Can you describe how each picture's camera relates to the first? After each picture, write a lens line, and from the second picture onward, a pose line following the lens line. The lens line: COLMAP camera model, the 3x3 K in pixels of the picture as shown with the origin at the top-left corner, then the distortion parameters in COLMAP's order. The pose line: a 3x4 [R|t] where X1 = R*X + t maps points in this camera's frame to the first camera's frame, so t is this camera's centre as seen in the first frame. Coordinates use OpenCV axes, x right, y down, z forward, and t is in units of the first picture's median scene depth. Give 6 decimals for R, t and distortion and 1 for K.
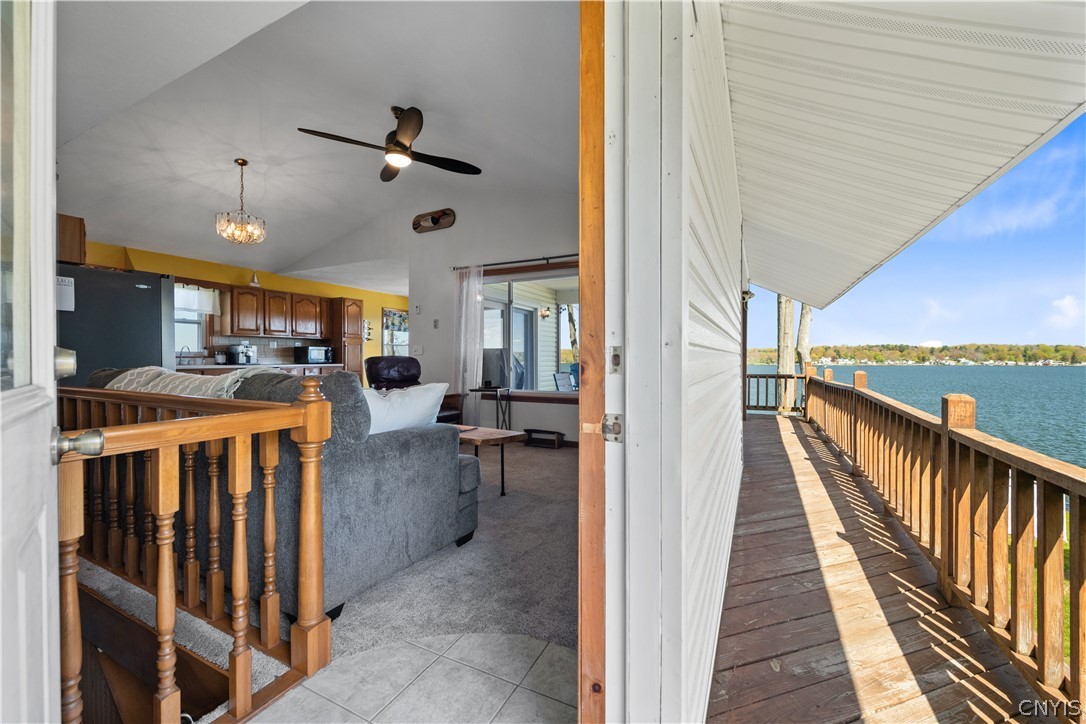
lens RADIAL K [[425.1, 0, 543.4], [0, 425.1, 361.1], [0, 0, 1]] dist [-0.000106, -0.002140]
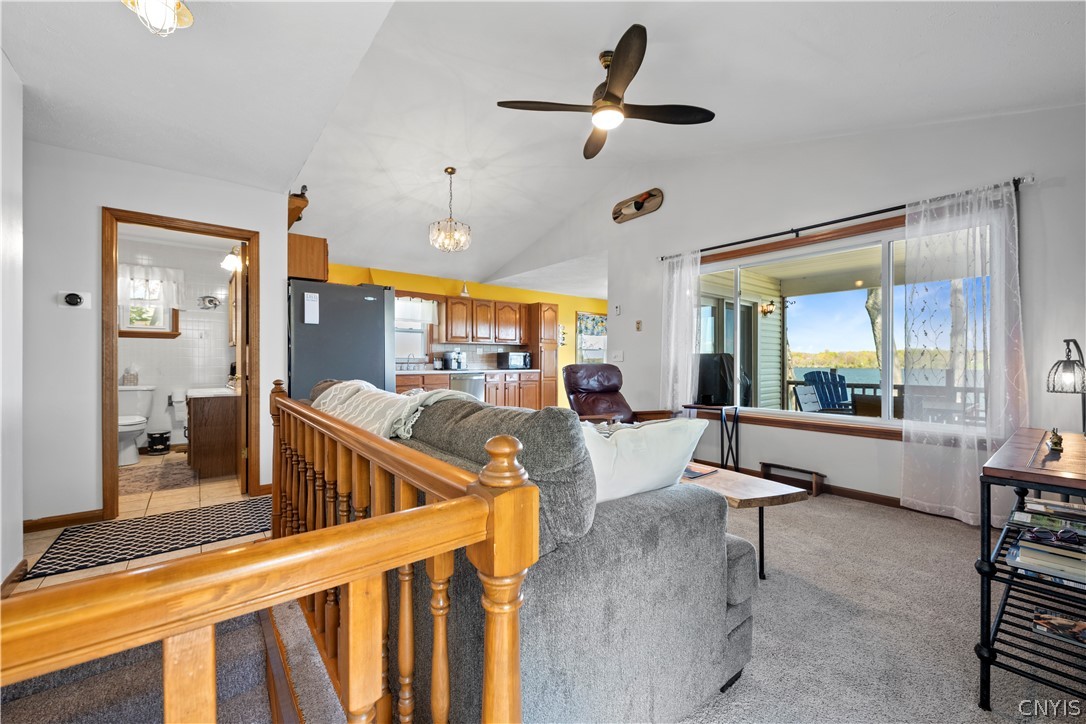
lens RADIAL K [[425.1, 0, 545.6], [0, 425.1, 363.3], [0, 0, 1]] dist [-0.000106, -0.002140]
pose [[0.912243, 0.003263, -0.409637, -0.073642], [-0.003874, 0.999992, -0.000661, -0.010584], [0.409632, 0.002190, 0.912248, 0.140290]]
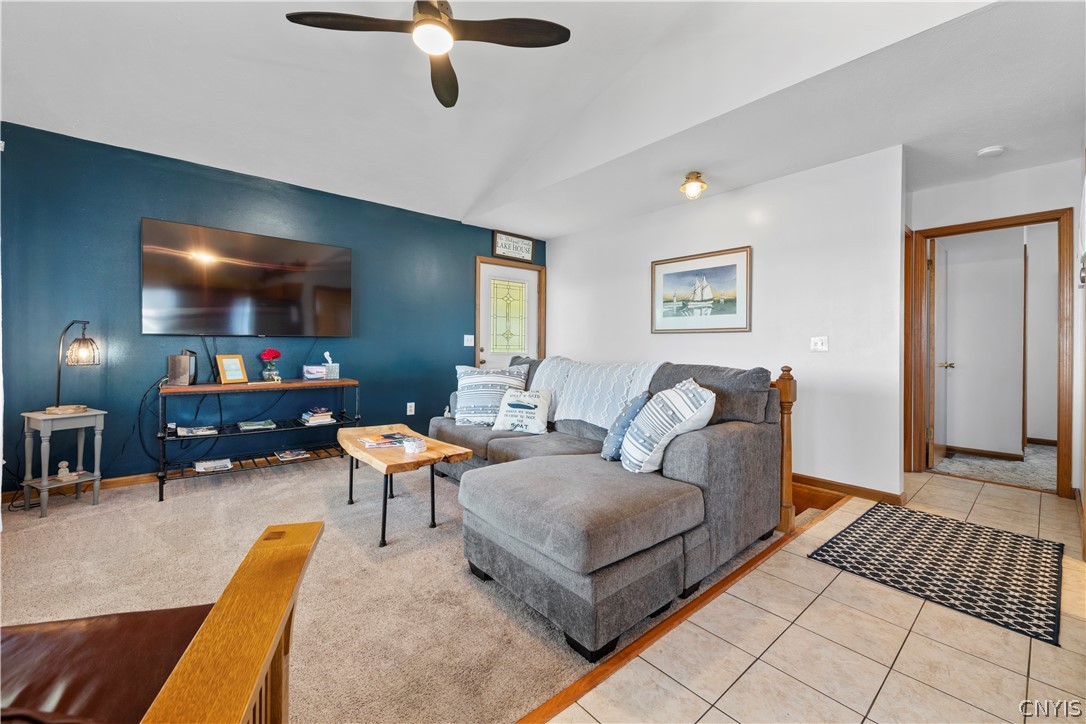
lens RADIAL K [[425.1, 0, 548.7], [0, 425.1, 348.2], [0, 0, 1]] dist [-0.000106, -0.002140]
pose [[-0.922280, -0.012294, 0.386326, -0.463450], [-0.008991, 0.999906, 0.010355, -0.011869], [-0.386417, 0.006077, -0.922304, 0.936513]]
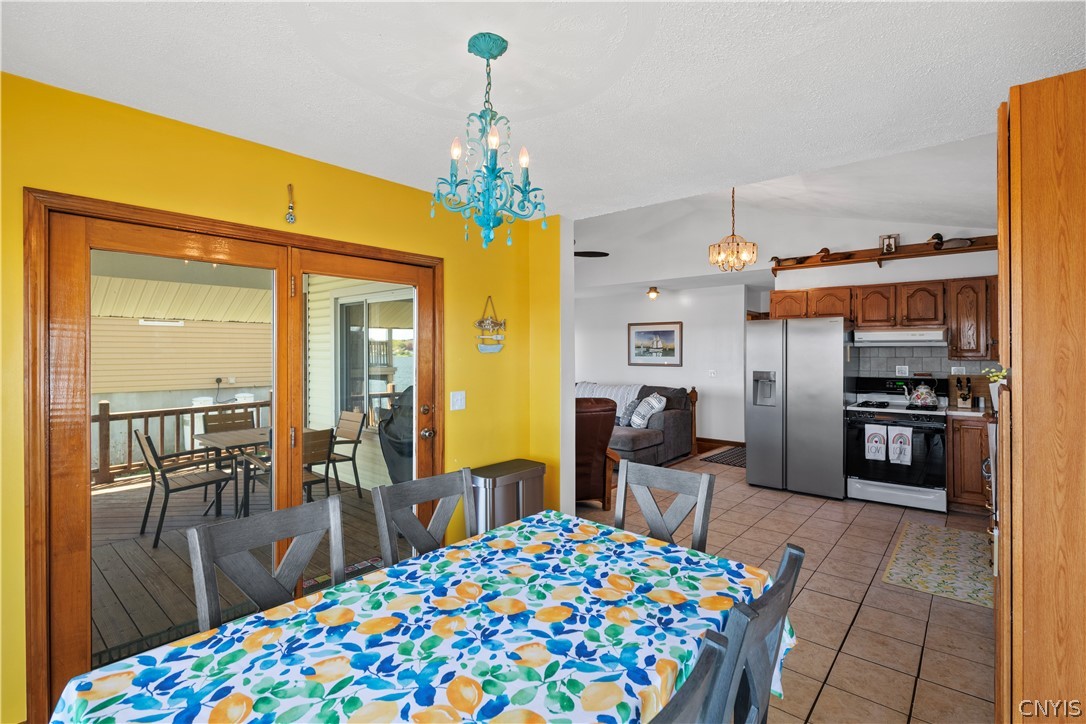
lens RADIAL K [[506.6, 0, 544.1], [0, 506.6, 353.7], [0, 0, 1]] dist [-0.002746, -0.002587]
pose [[-0.970060, -0.002325, 0.242853, -0.465525], [0.000664, 0.999925, 0.012225, -0.086712], [-0.242863, 0.012020, -0.969986, 1.735791]]
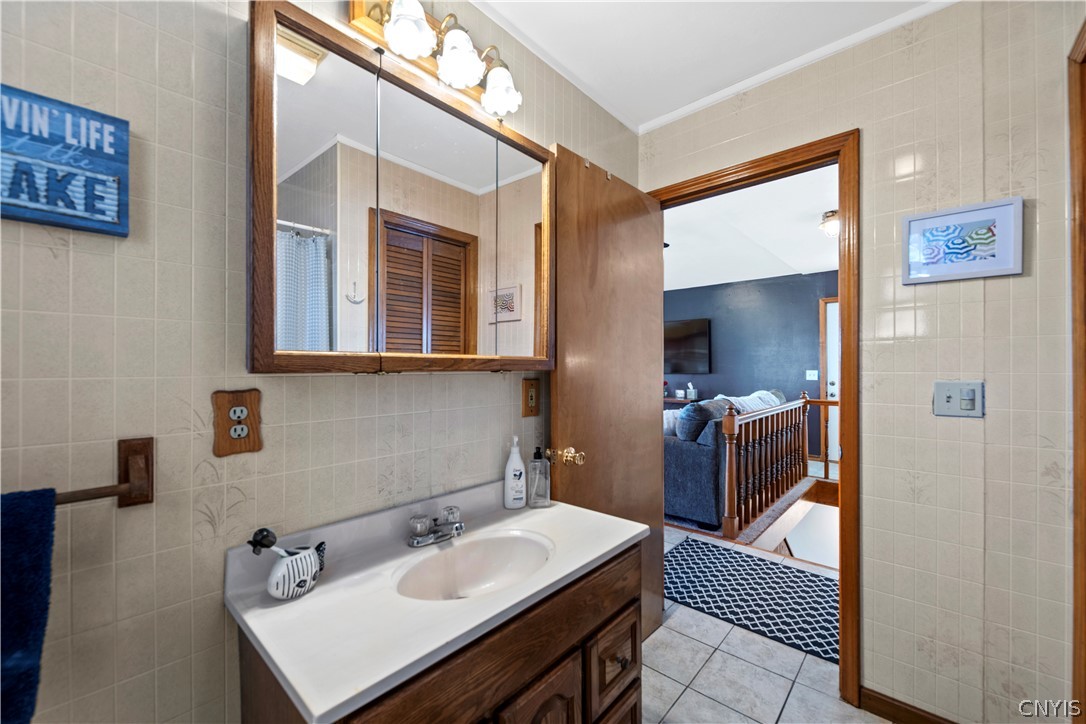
lens RADIAL K [[425.1, 0, 547.8], [0, 425.1, 367.9], [0, 0, 1]] dist [-0.000106, -0.002140]
pose [[0.260111, -0.001801, 0.965577, -1.106462], [0.010597, 0.999943, -0.000990, -0.039981], [-0.965521, 0.010490, 0.260115, 0.521156]]
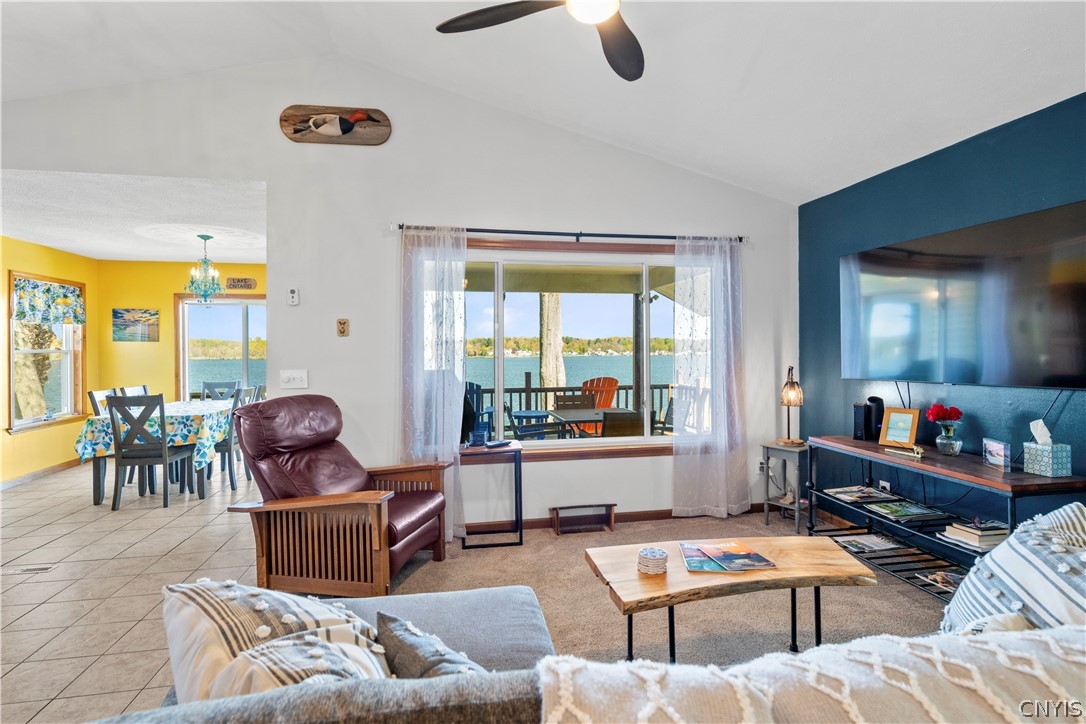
lens RADIAL K [[533.6, 0, 542.0], [0, 533.6, 351.8], [0, 0, 1]] dist [0.006810, -0.005322]
pose [[0.792367, -0.007237, 0.610002, -0.462823], [0.010245, 0.999946, -0.001445, -0.055785], [-0.609959, 0.007394, 0.792398, 0.348841]]
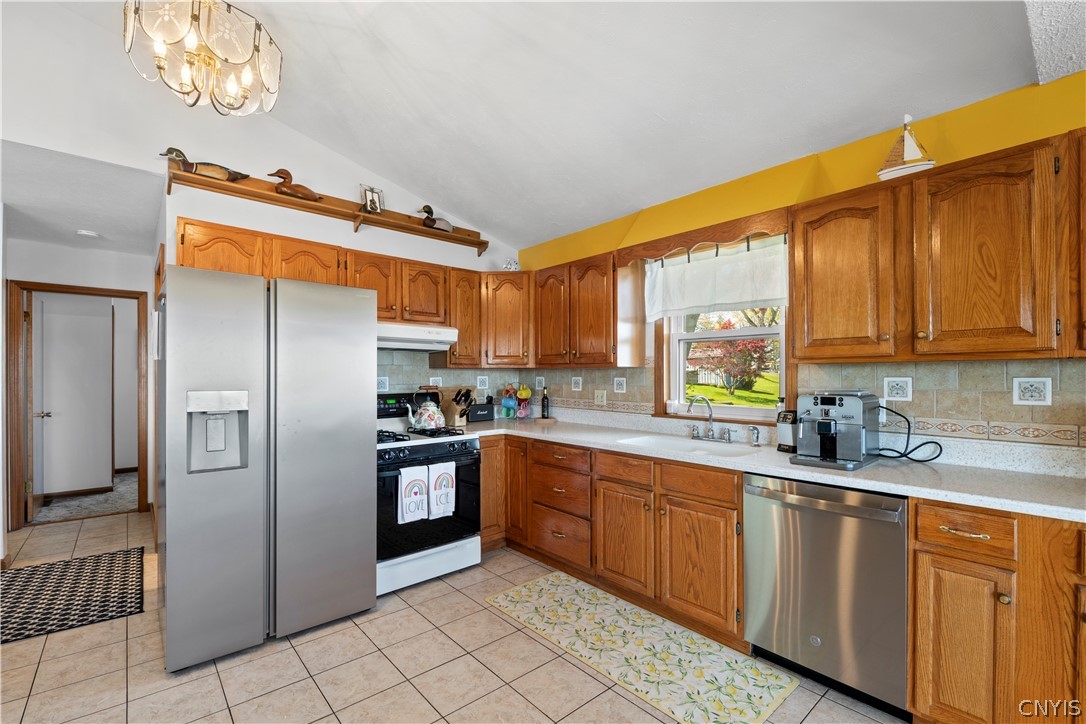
lens RADIAL K [[475.9, 0, 537.7], [0, 475.9, 377.9], [0, 0, 1]] dist [0.008451, -0.002874]
pose [[-0.379311, -0.000171, -0.925269, -0.375132], [-0.011369, 0.999925, 0.004476, -0.056494], [0.925199, 0.012217, -0.379285, 1.095746]]
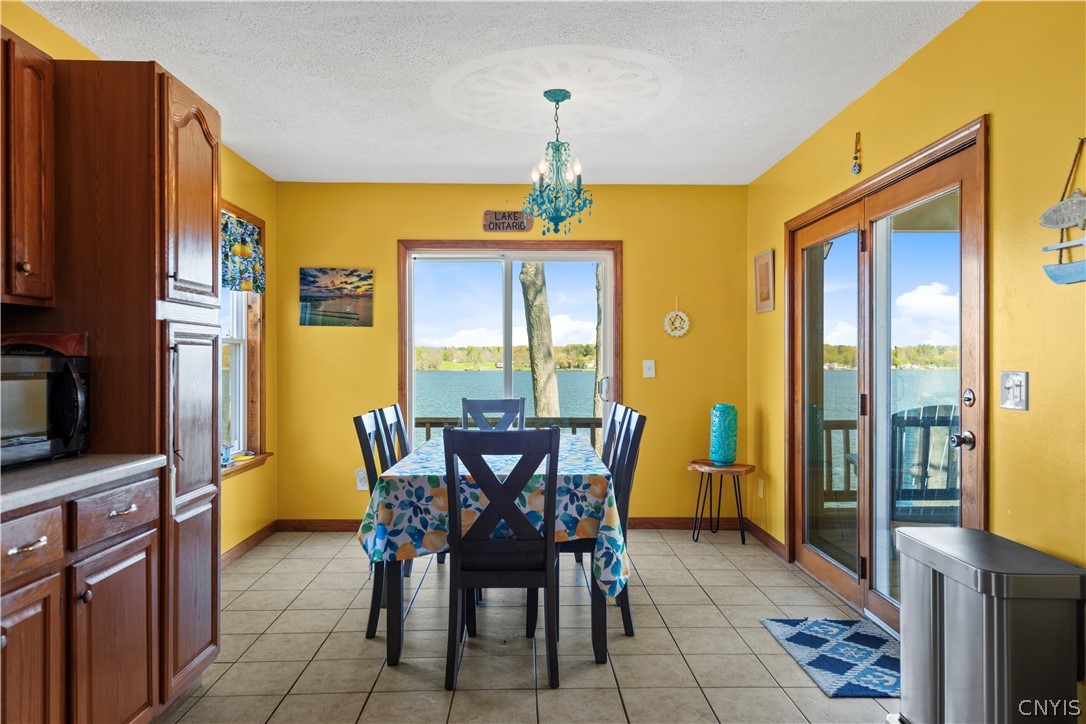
lens RADIAL K [[720.5, 0, 543.5], [0, 720.5, 363.2], [0, 0, 1]] dist [0.011982, -0.000027]
pose [[0.878600, -0.001986, 0.477554, -0.656648], [0.003661, 0.999990, -0.002576, -0.039807], [-0.477544, 0.004012, 0.878598, 0.926286]]
